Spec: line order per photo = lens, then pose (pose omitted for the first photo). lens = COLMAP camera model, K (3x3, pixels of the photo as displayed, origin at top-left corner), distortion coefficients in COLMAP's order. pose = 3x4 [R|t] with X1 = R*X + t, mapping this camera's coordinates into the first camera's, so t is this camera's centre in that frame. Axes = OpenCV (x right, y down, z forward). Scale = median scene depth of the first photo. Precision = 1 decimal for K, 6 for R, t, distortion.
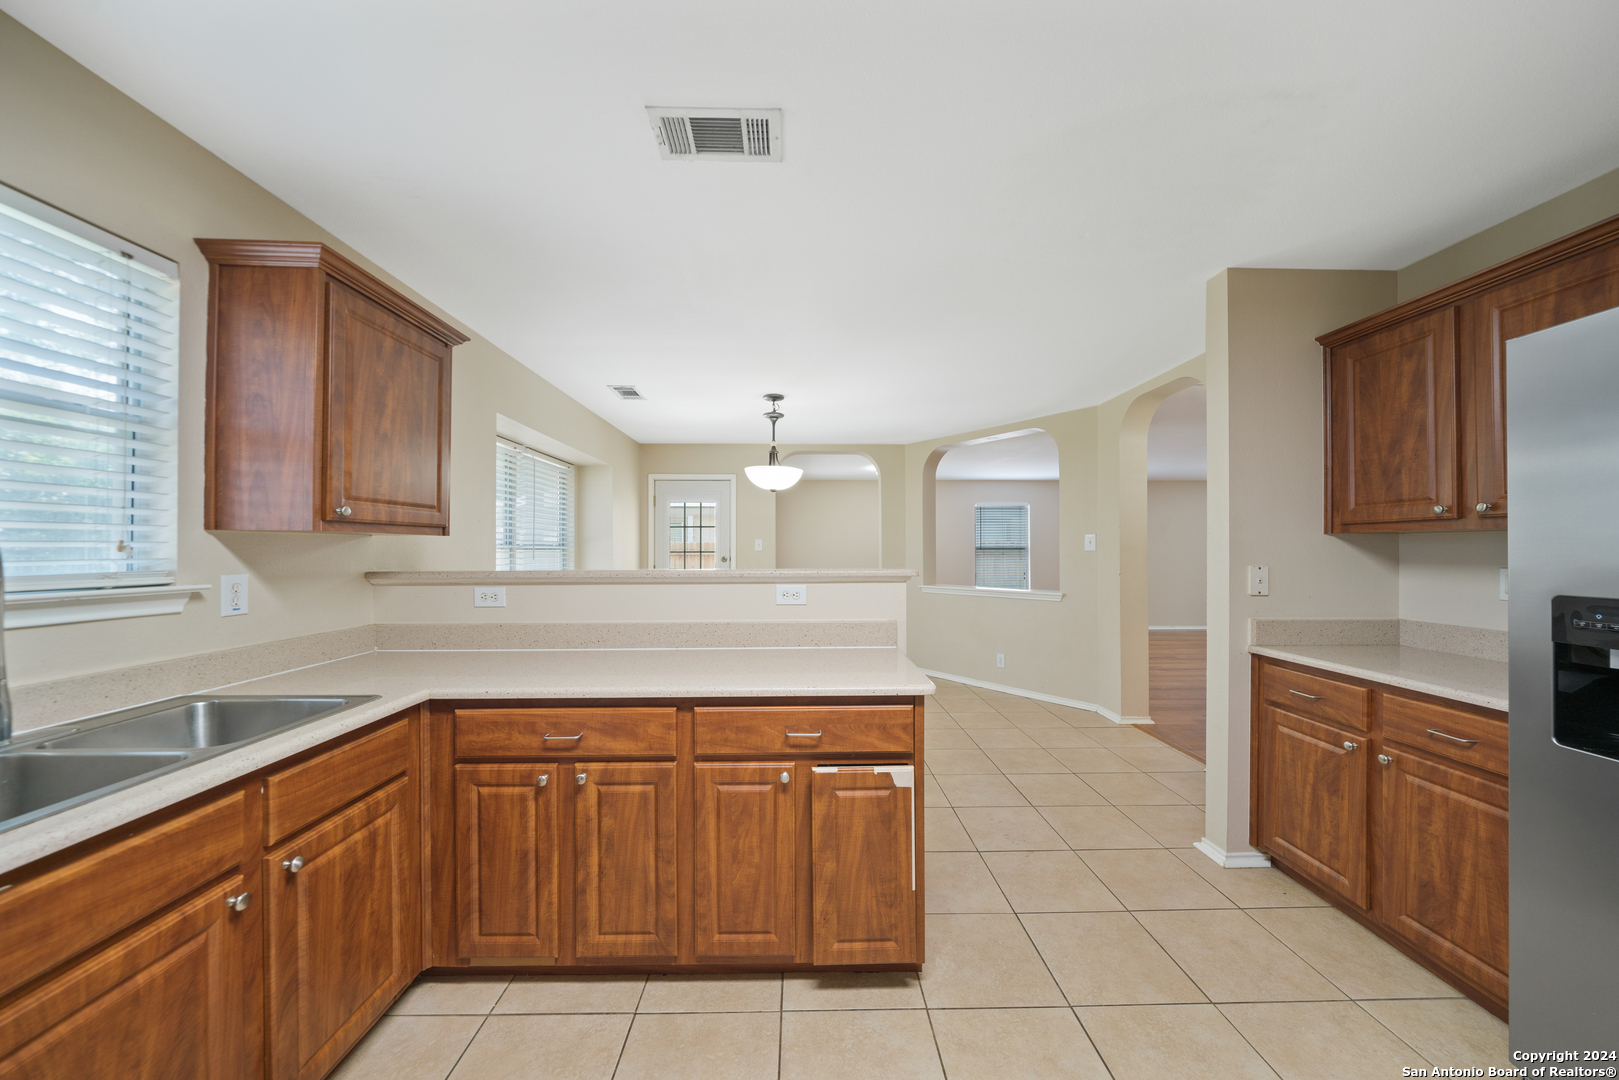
lens RADIAL K [[558.0, 0, 808.3], [0, 558.0, 550.7], [0, 0, 1]] dist [-0.003941, 0.000135]
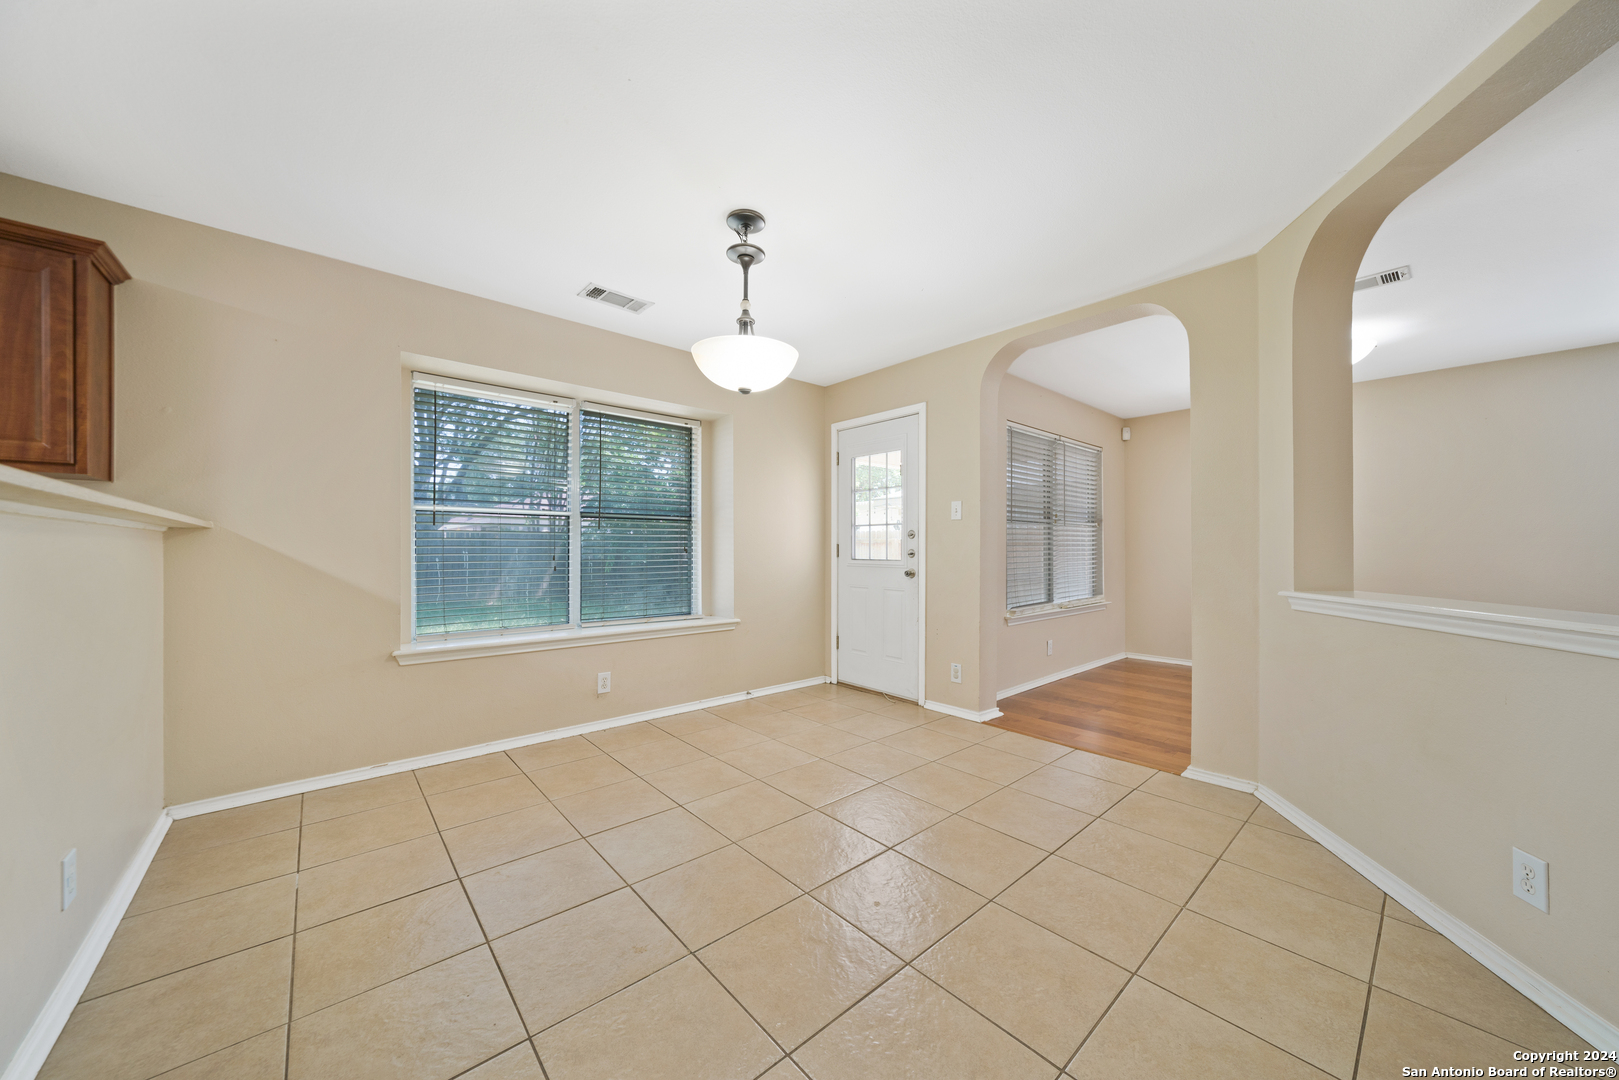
lens RADIAL K [[558.0, 0, 808.3], [0, 558.0, 550.7], [0, 0, 1]] dist [-0.003941, 0.000135]
pose [[0.648261, 0.000079, -0.761418, 0.397002], [0.001337, 0.999998, 0.001242, 0.049362], [0.761417, -0.001823, 0.648260, 0.691515]]
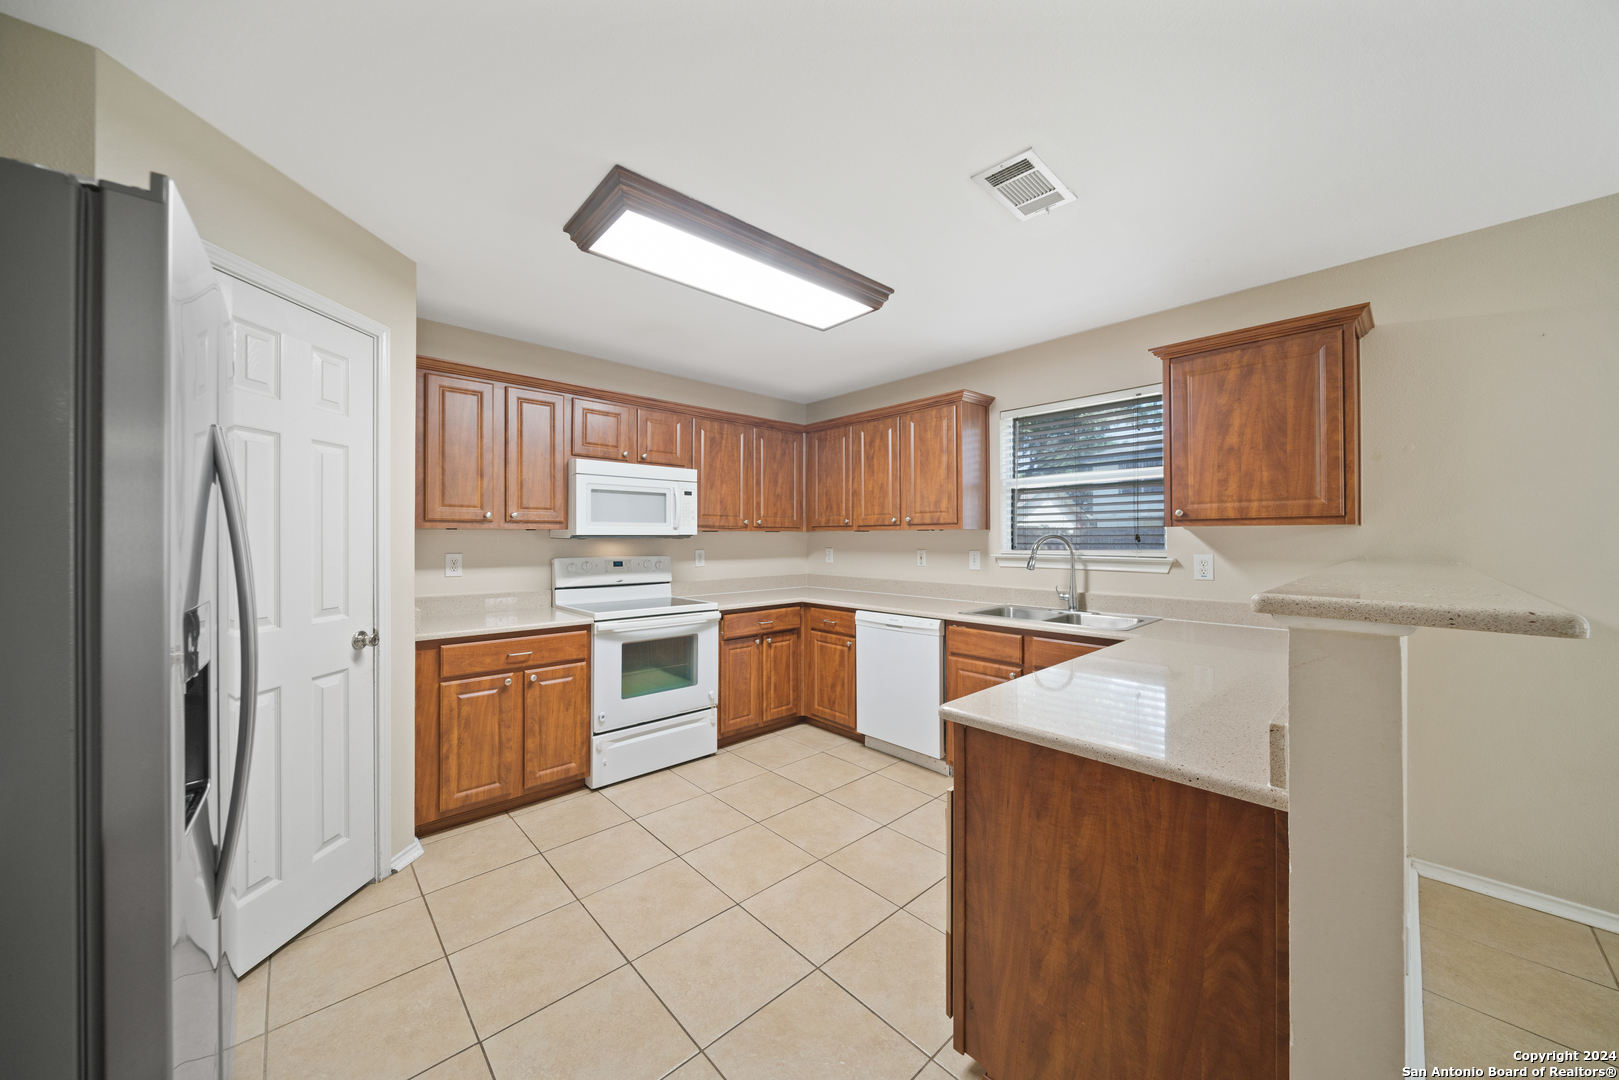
lens RADIAL K [[566.2, 0, 803.8], [0, 566.2, 534.6], [0, 0, 1]] dist [-0.005118, -0.000001]
pose [[-0.747255, -0.002157, -0.664534, 0.360477], [0.003529, 0.999968, -0.007214, -0.003128], [0.664528, -0.007736, -0.747223, 0.583021]]
